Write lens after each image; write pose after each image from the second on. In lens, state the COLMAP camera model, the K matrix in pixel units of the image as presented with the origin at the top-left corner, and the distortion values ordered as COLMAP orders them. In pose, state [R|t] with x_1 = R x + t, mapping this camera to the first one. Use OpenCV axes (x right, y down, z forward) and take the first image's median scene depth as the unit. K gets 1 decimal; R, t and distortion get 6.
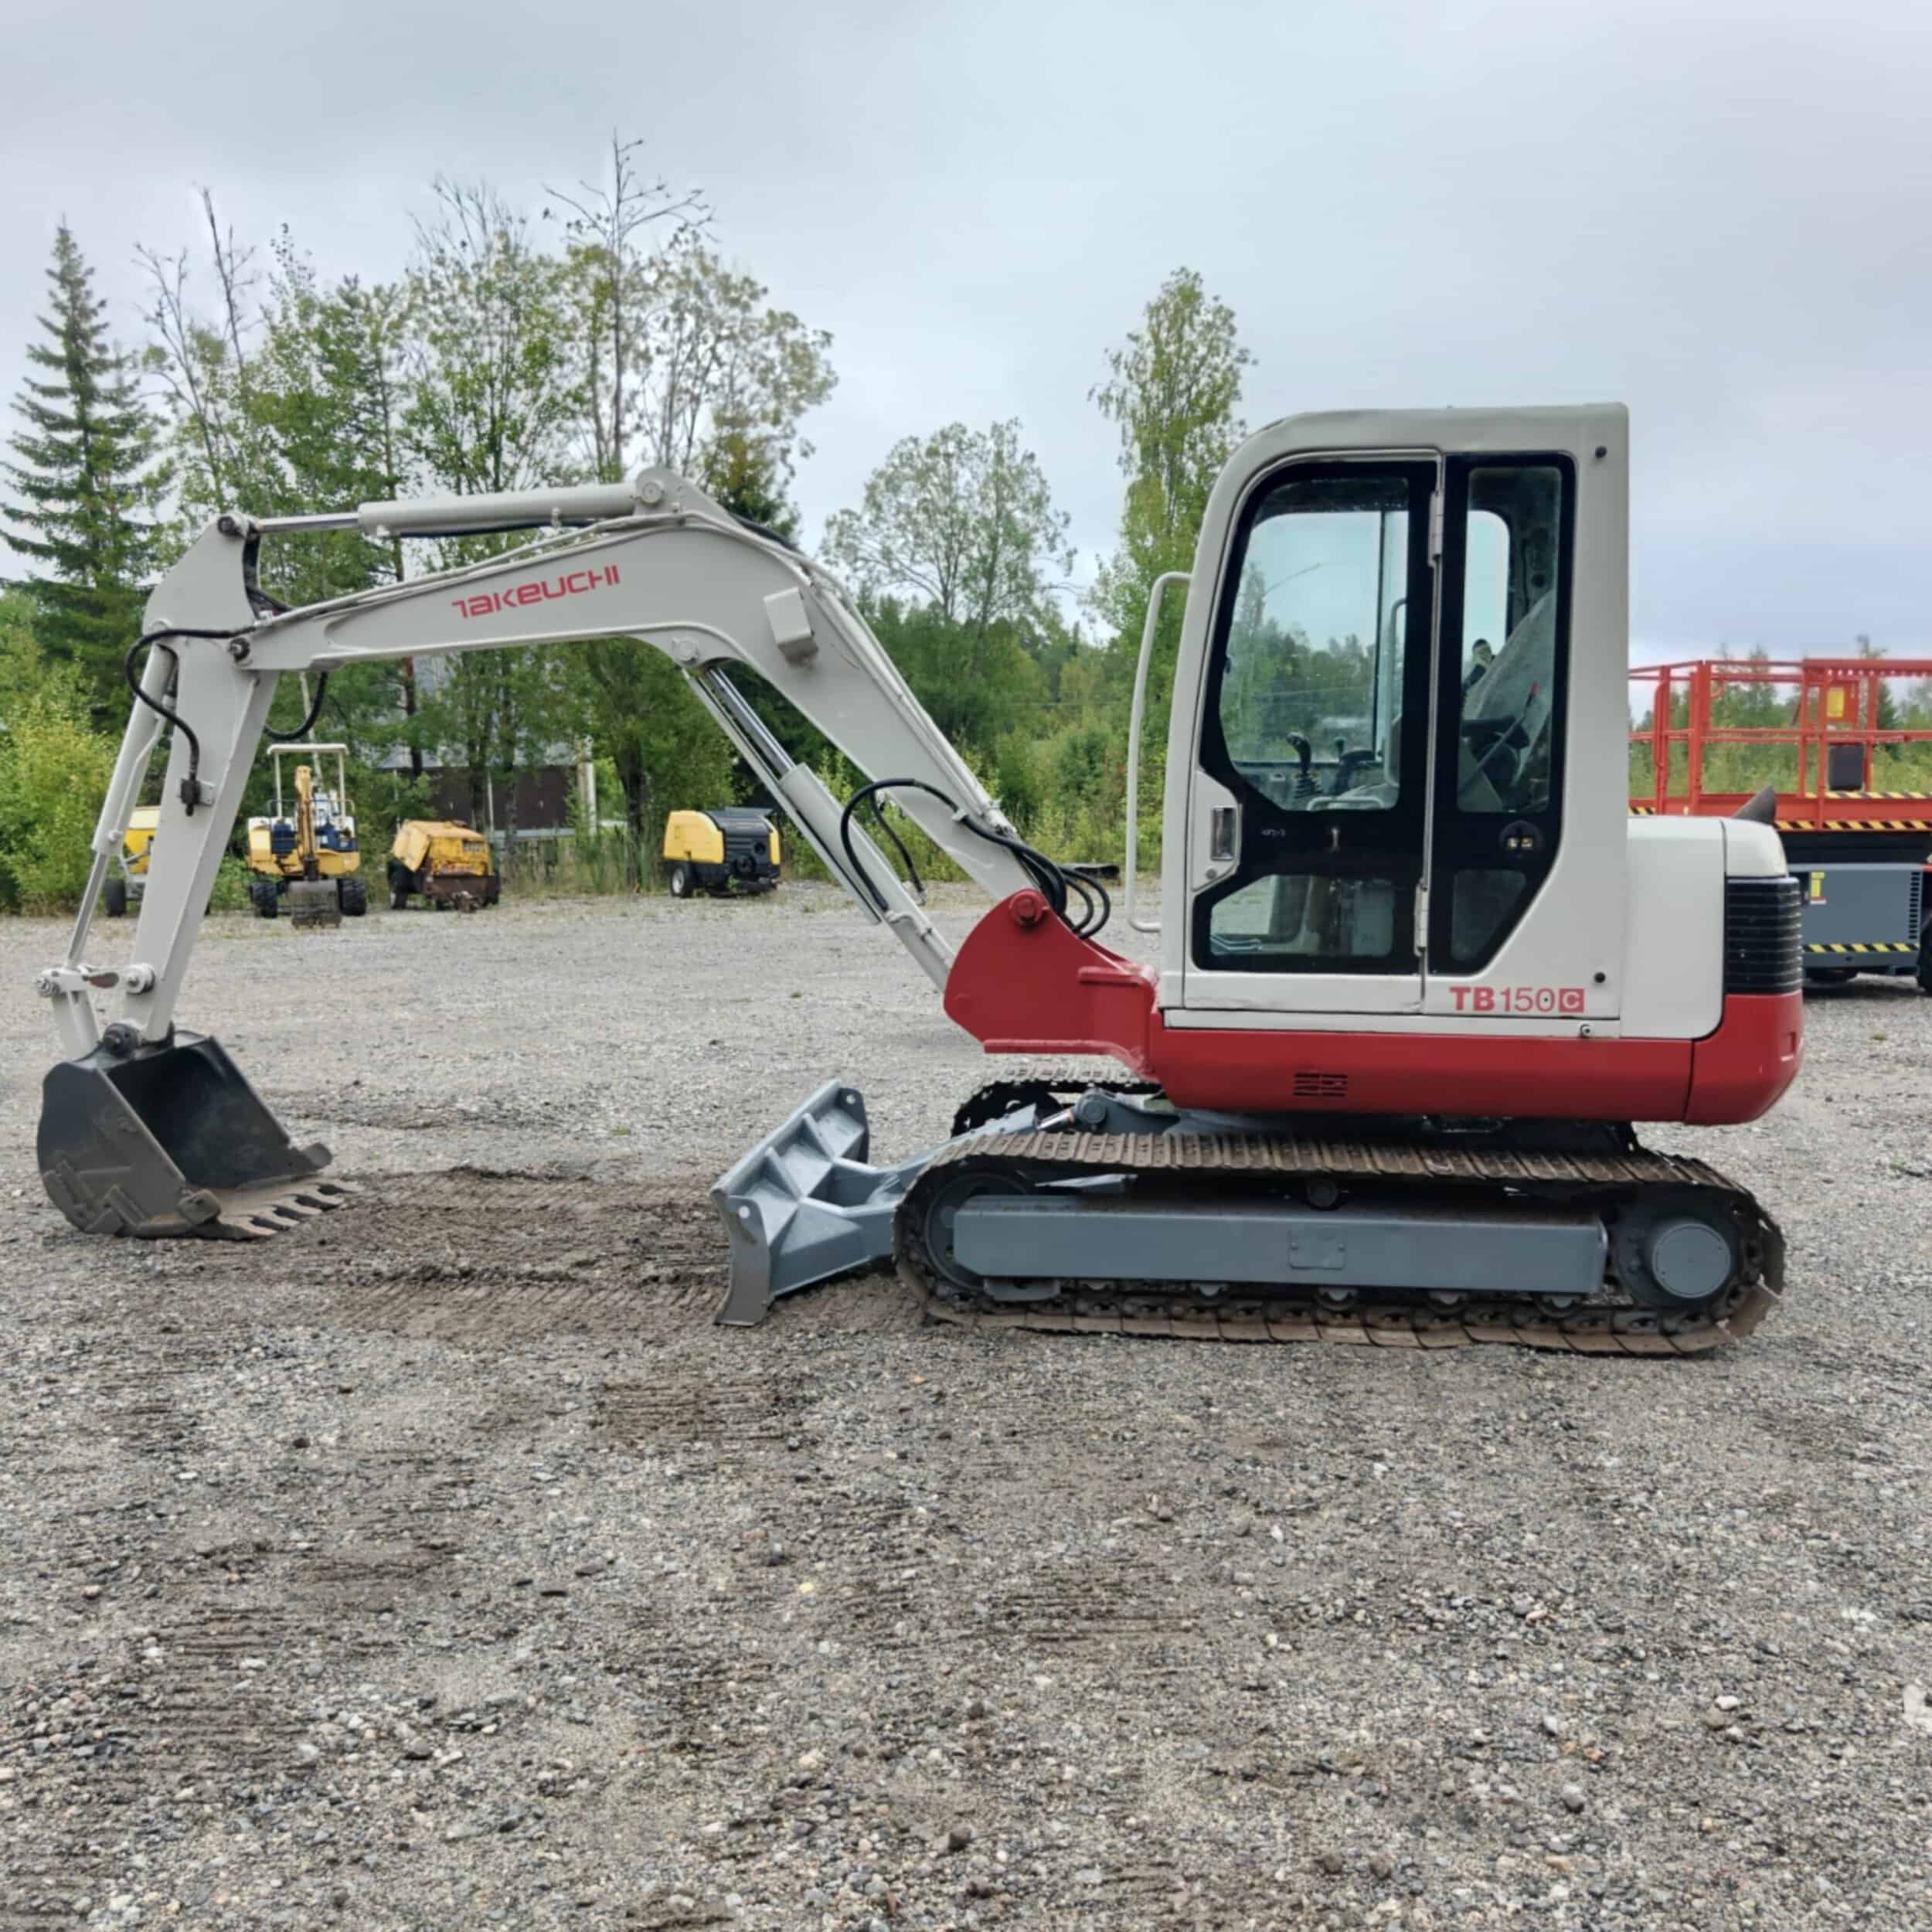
lens RADIAL K [[1816.4, 0, 965.0], [0, 1816.4, 982.9], [0, 0, 1]] dist [0.014108, 0.008540]
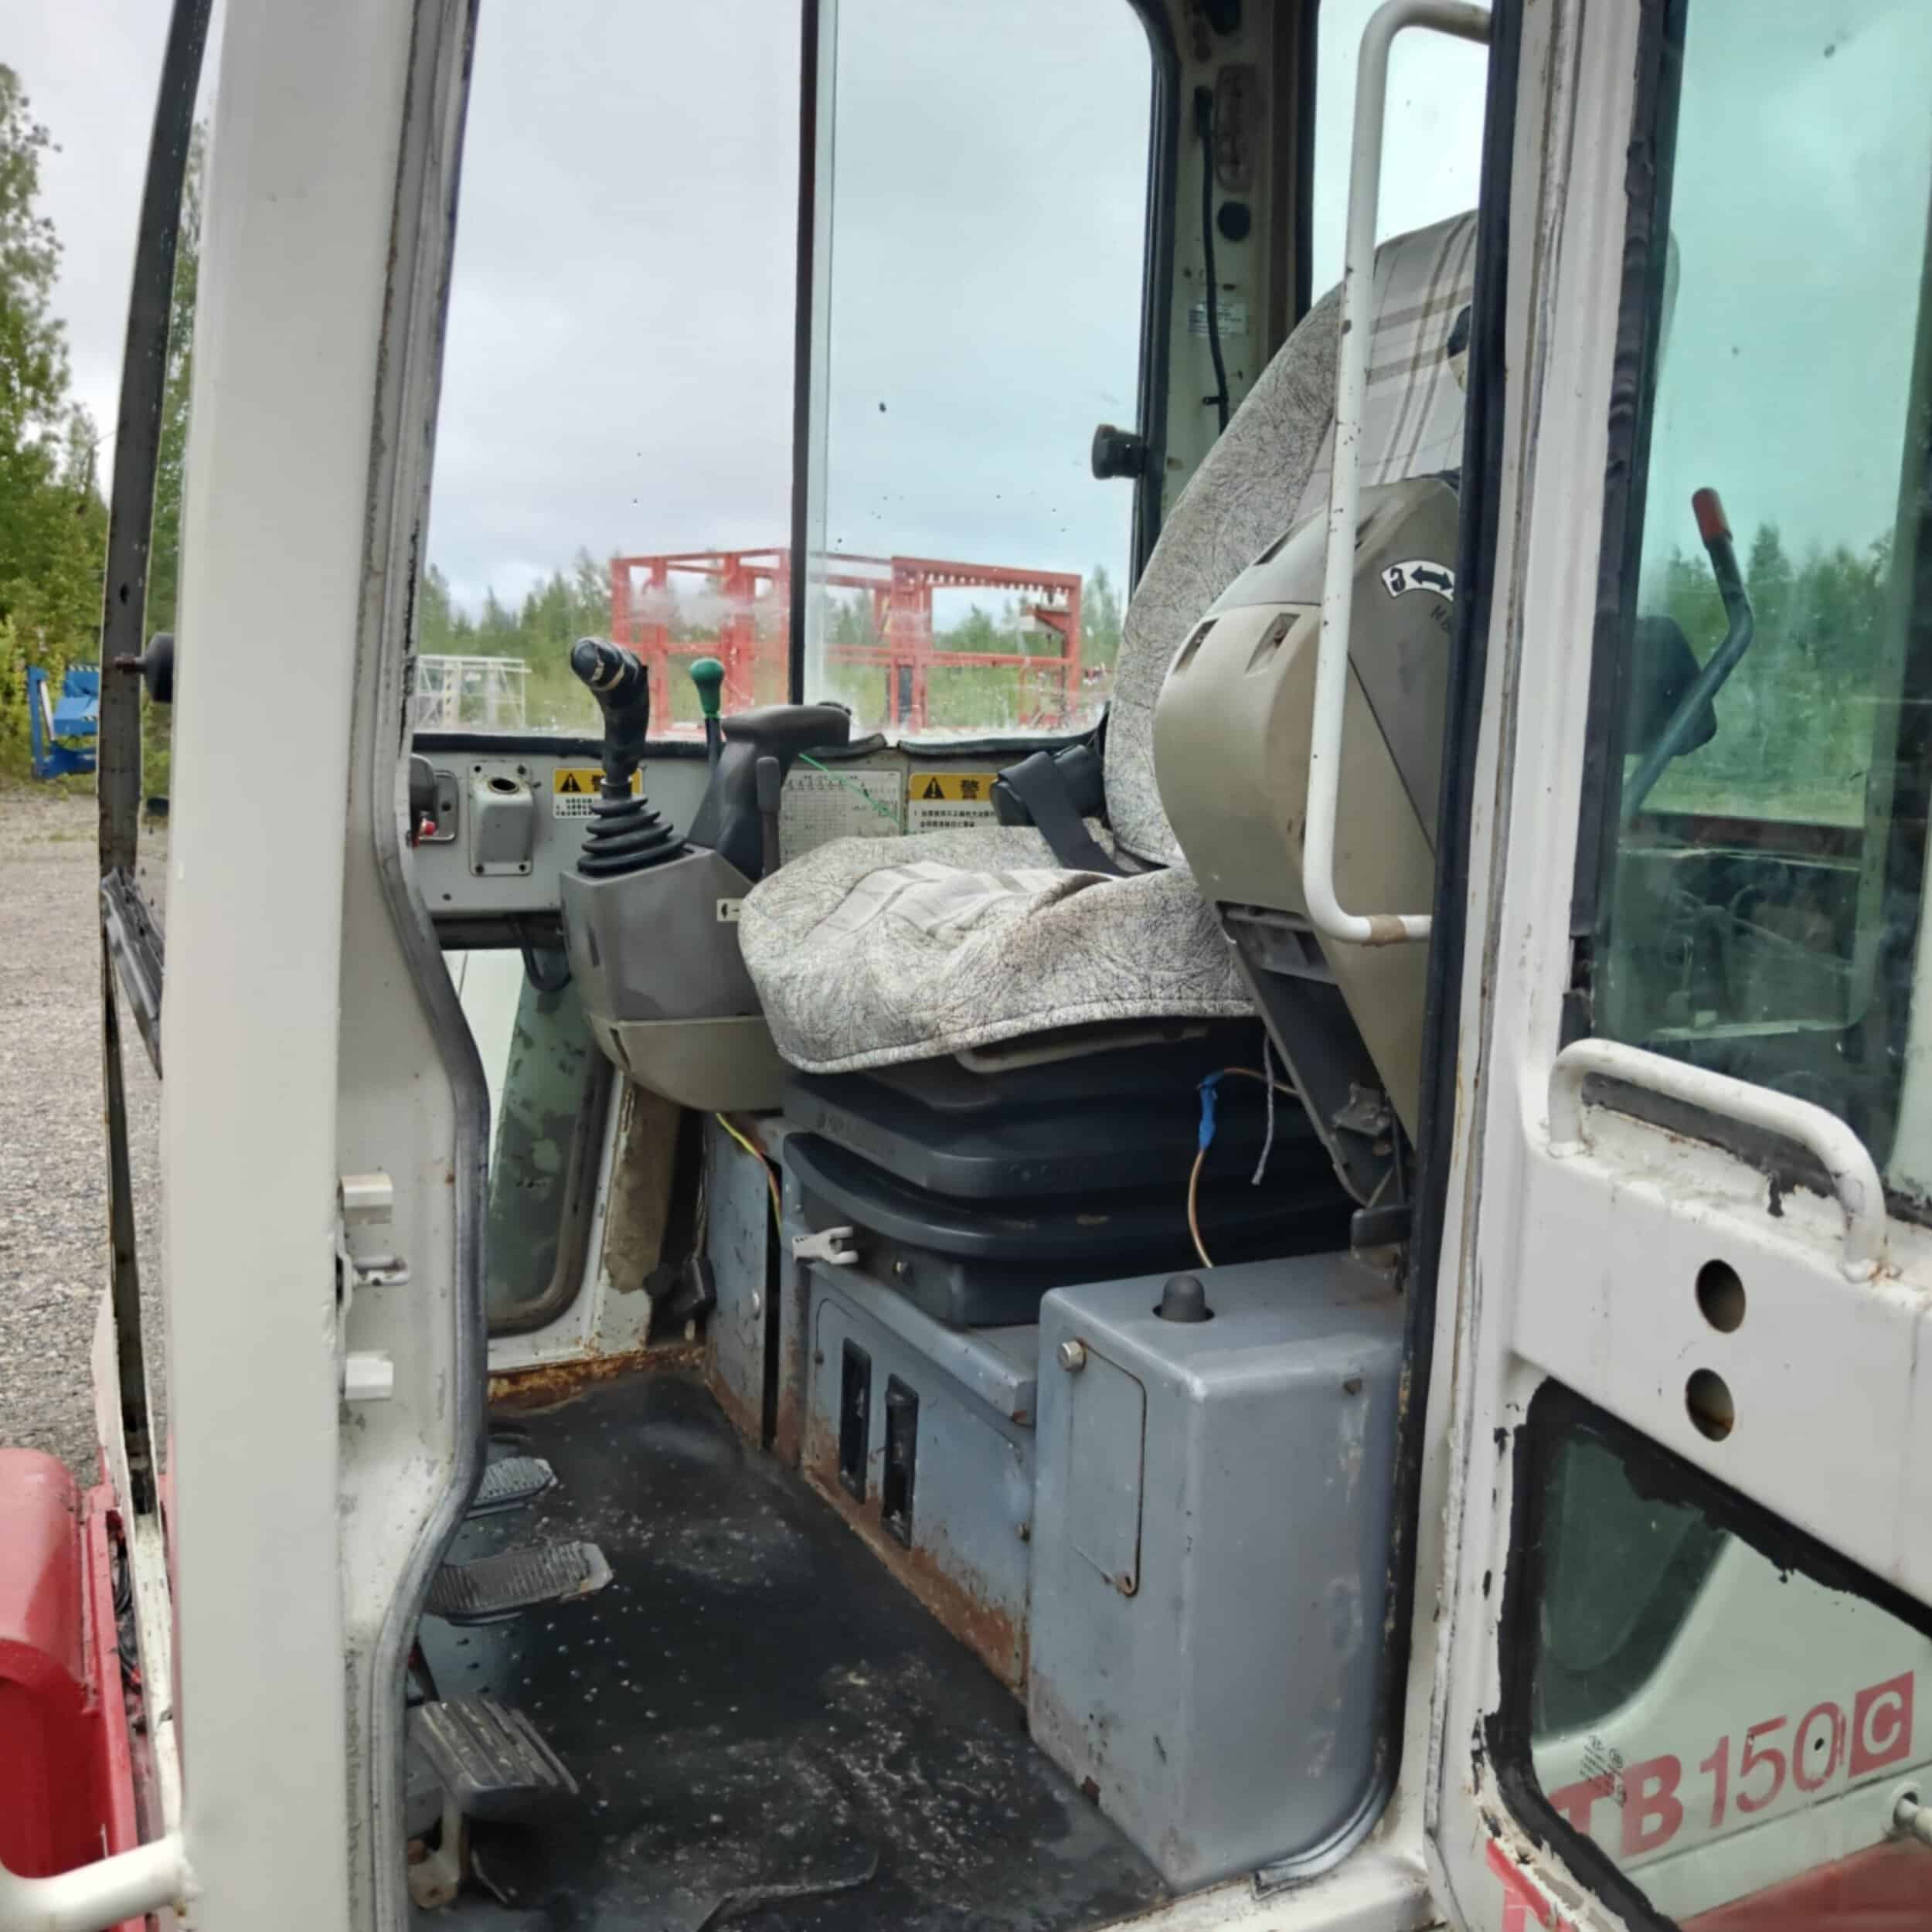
lens RADIAL K [[1816.4, 0, 965.0], [0, 1816.4, 982.9], [0, 0, 1]] dist [0.014108, 0.008540]
pose [[0.820435, -0.051941, 0.569376, 0.106968], [0.025176, 0.998181, 0.054781, -0.148733], [-0.571186, -0.030609, 0.820250, 1.126650]]
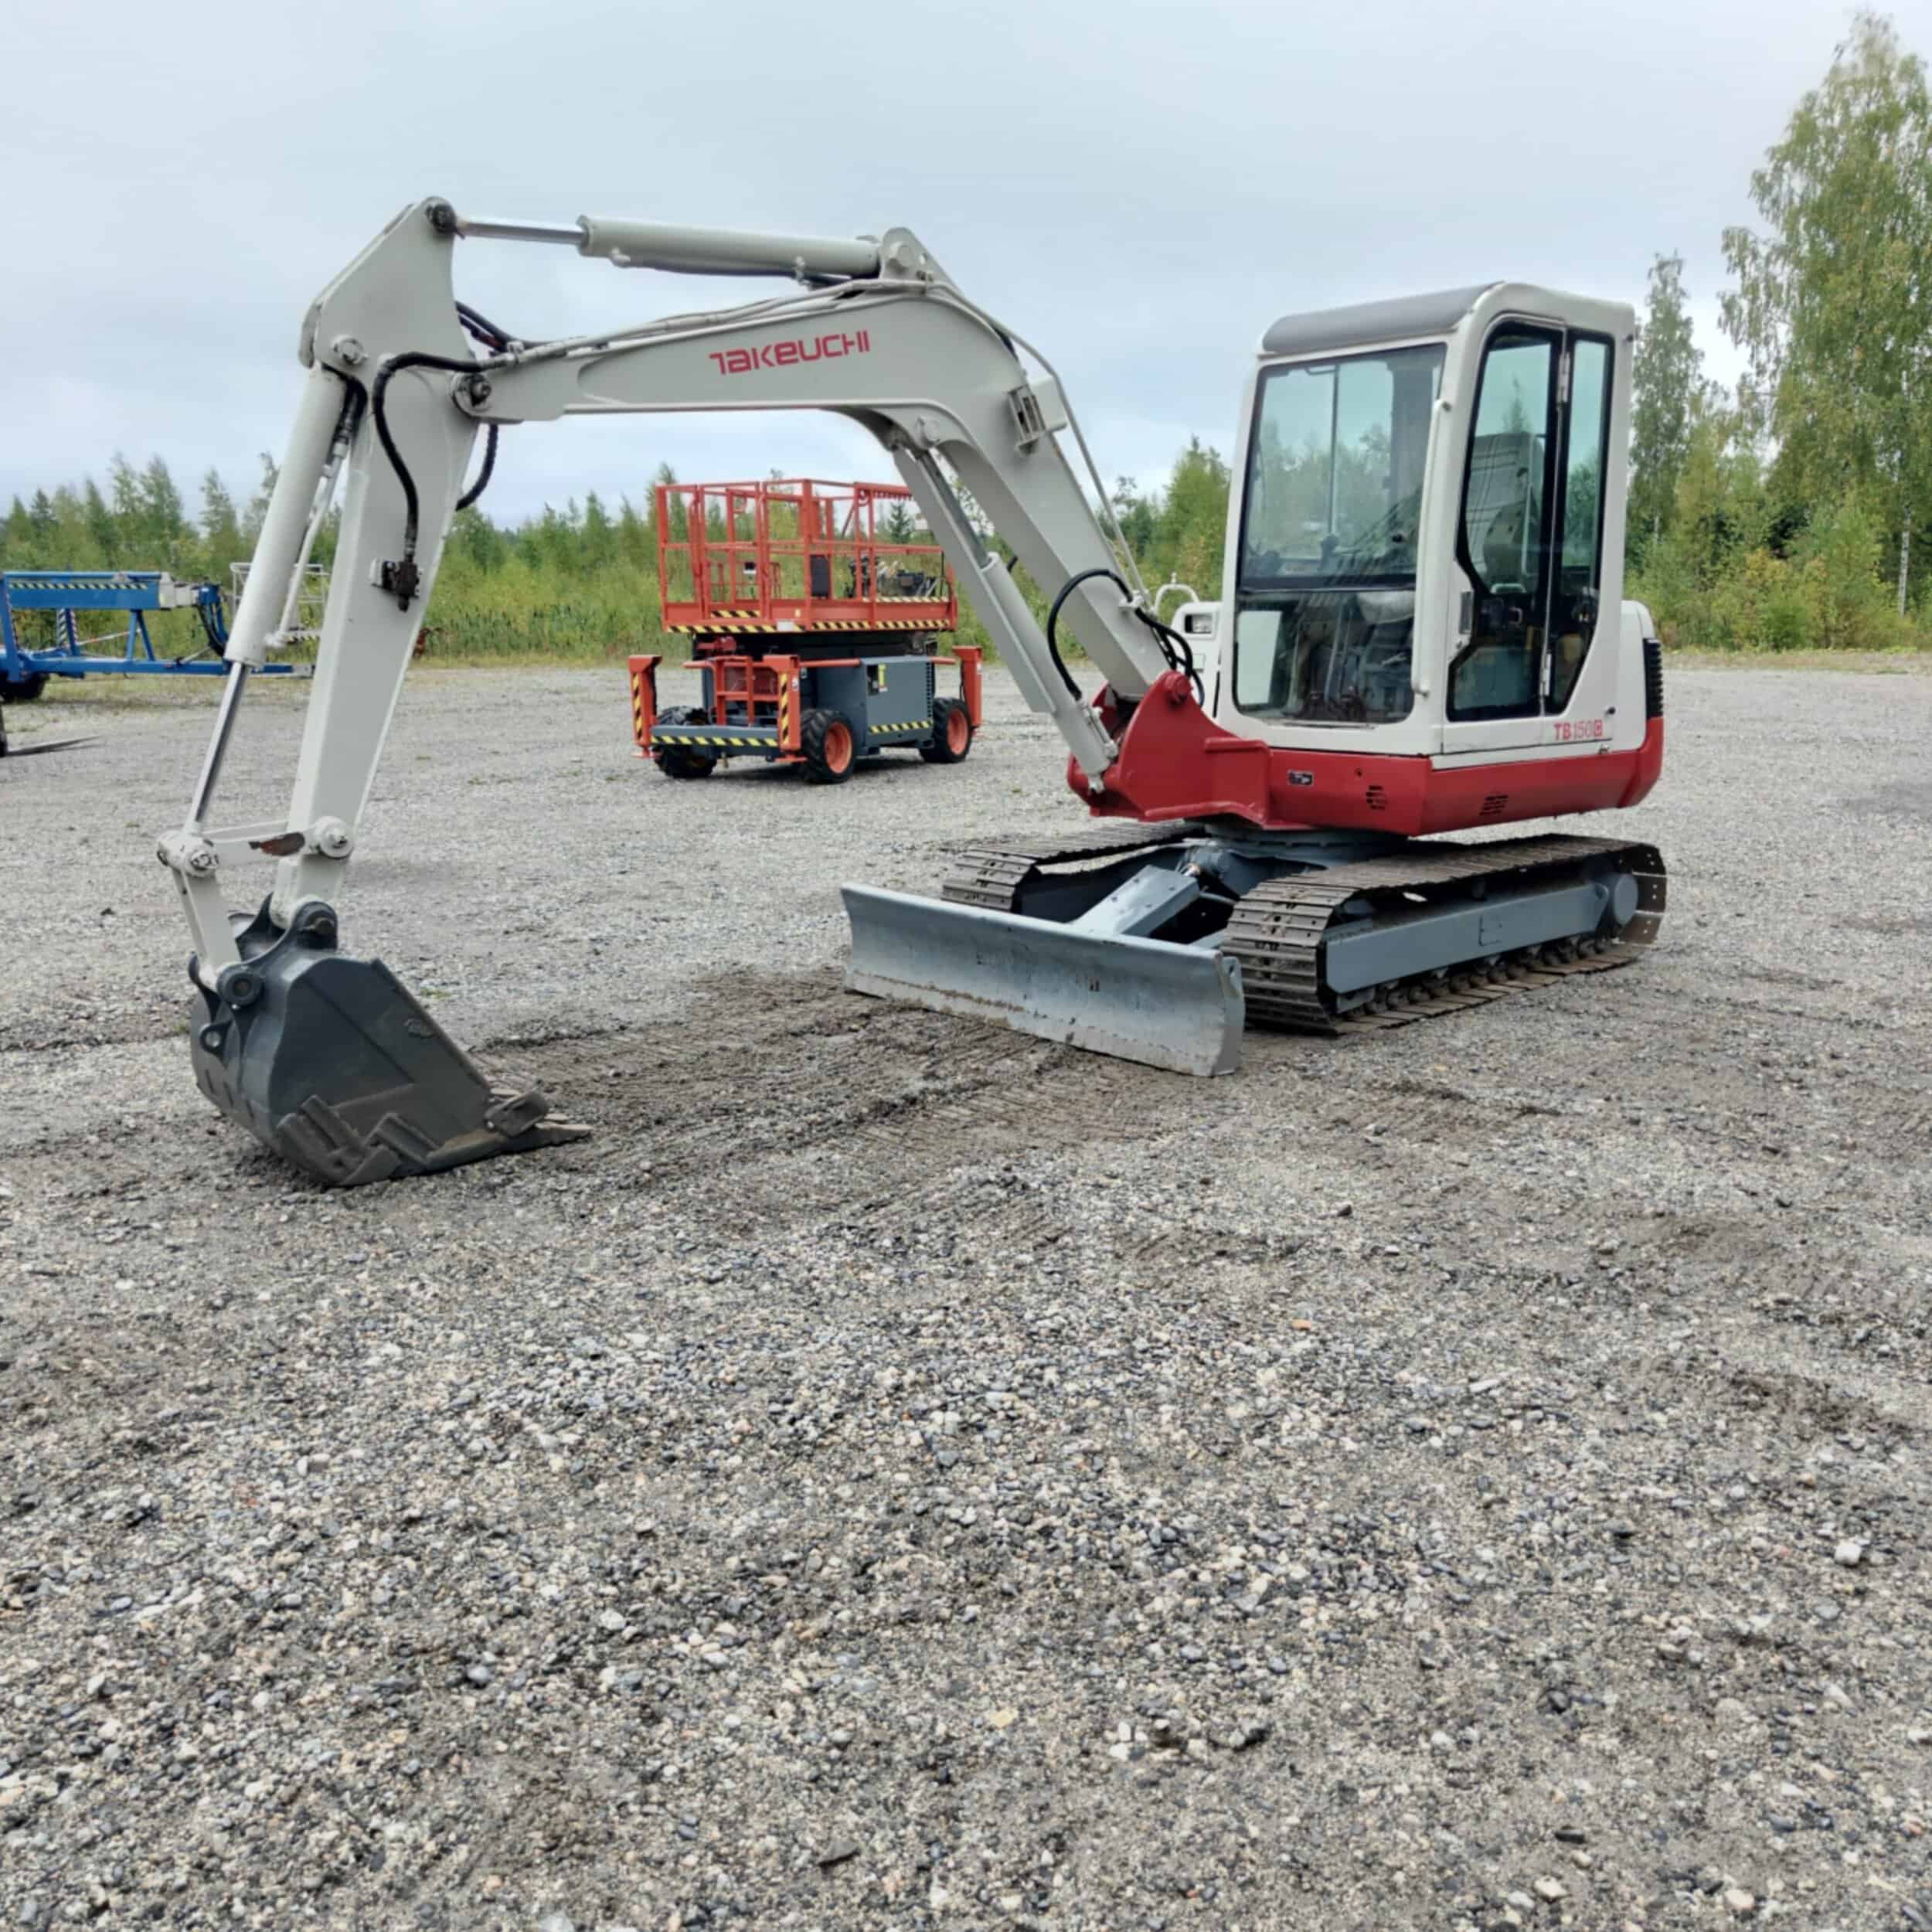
lens RADIAL K [[1813.3, 0, 966.0], [0, 1813.3, 966.0], [0, 0, 1]] dist [0.005845, -0.000003]
pose [[0.655147, -0.150865, 0.740285, -1.415319], [0.084740, 0.988350, 0.126424, -0.036980], [-0.750734, -0.020095, 0.660299, 0.553116]]
